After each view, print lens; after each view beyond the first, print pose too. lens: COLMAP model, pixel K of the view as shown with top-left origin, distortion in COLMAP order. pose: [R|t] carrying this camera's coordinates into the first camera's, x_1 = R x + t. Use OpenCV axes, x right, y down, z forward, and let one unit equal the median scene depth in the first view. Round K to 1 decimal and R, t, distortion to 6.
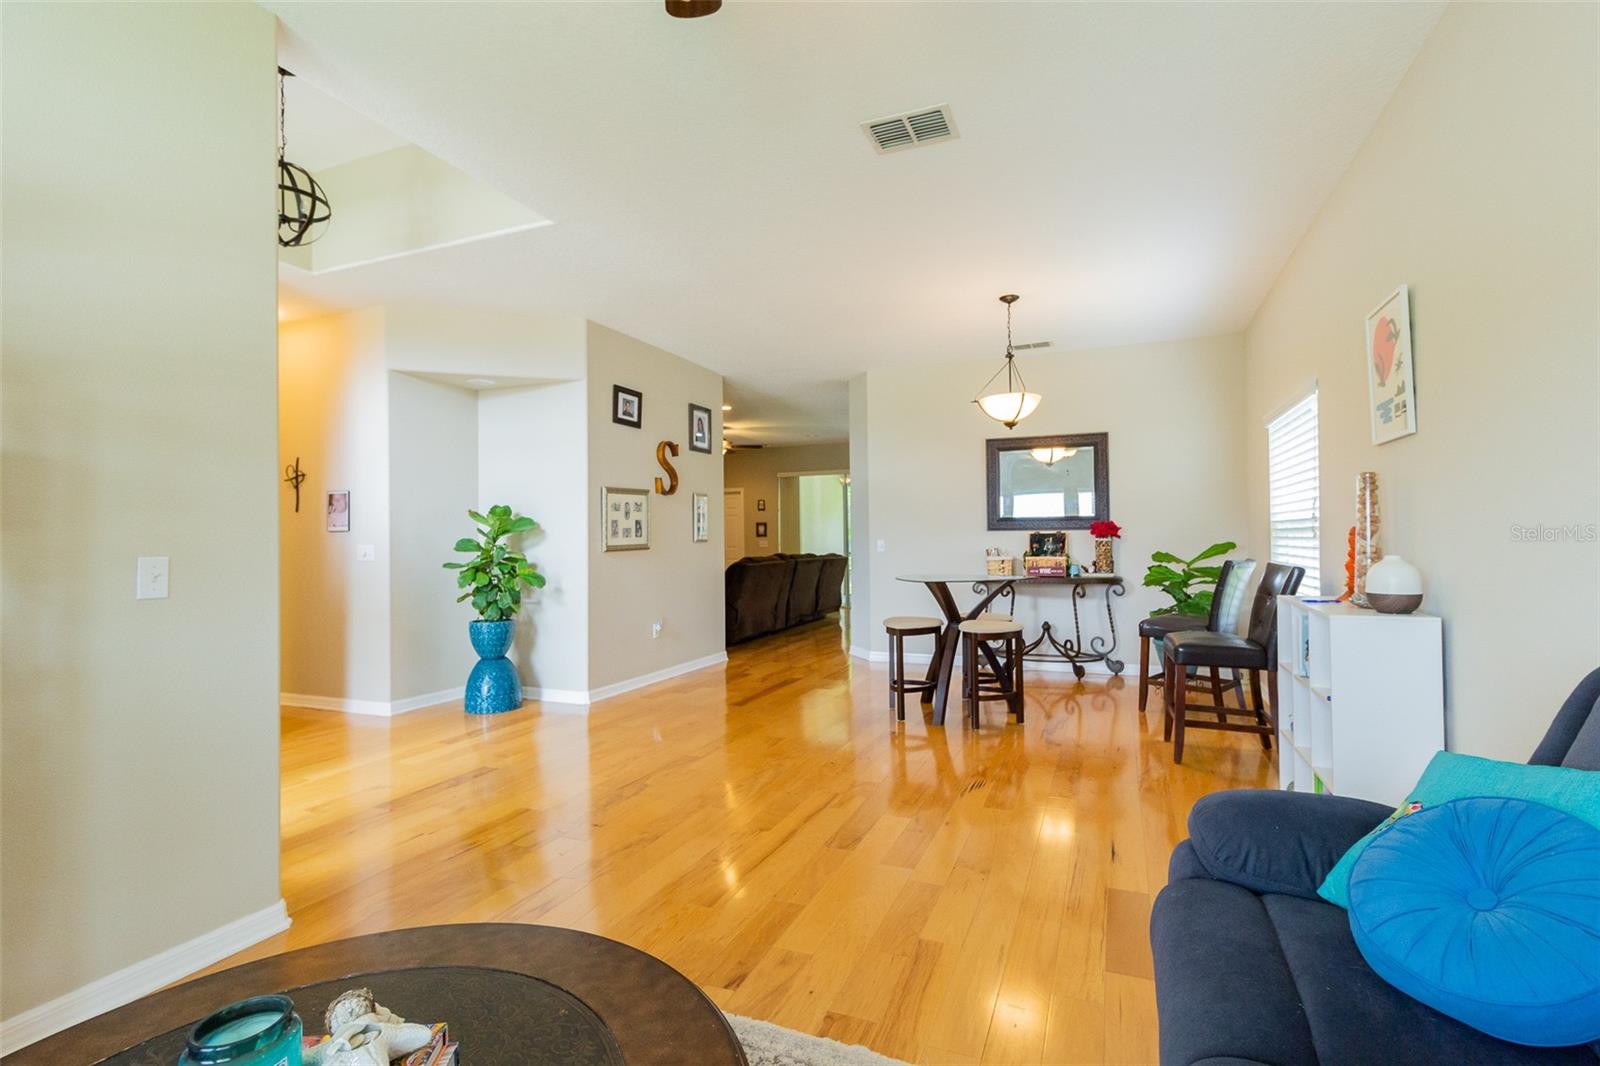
lens RADIAL K [[742.4, 0, 818.9], [0, 742.4, 529.4], [0, 0, 1]] dist [0.005319, 0.000541]
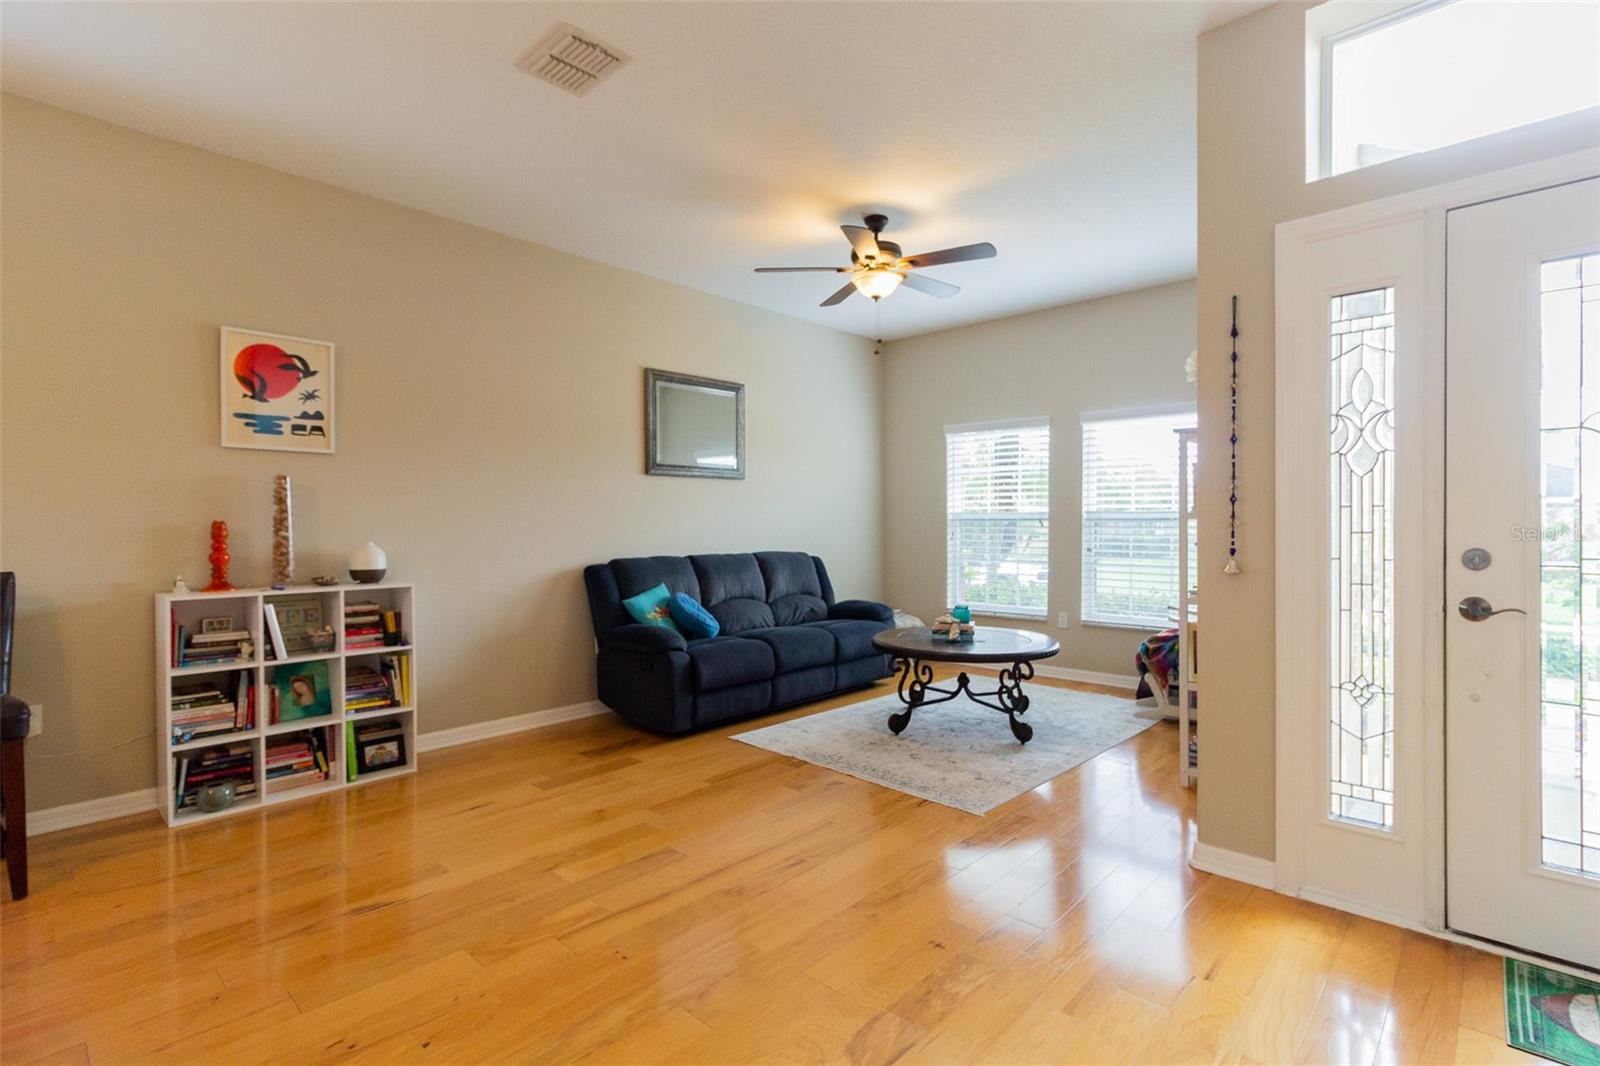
lens RADIAL K [[755.1, 0, 821.6], [0, 755.1, 530.8], [0, 0, 1]] dist [0.012221, -0.000879]
pose [[-0.934295, 0.013620, 0.356241, -0.230545], [0.010785, 0.999892, -0.009944, 0.015312], [-0.356338, -0.005448, -0.934341, 0.858316]]
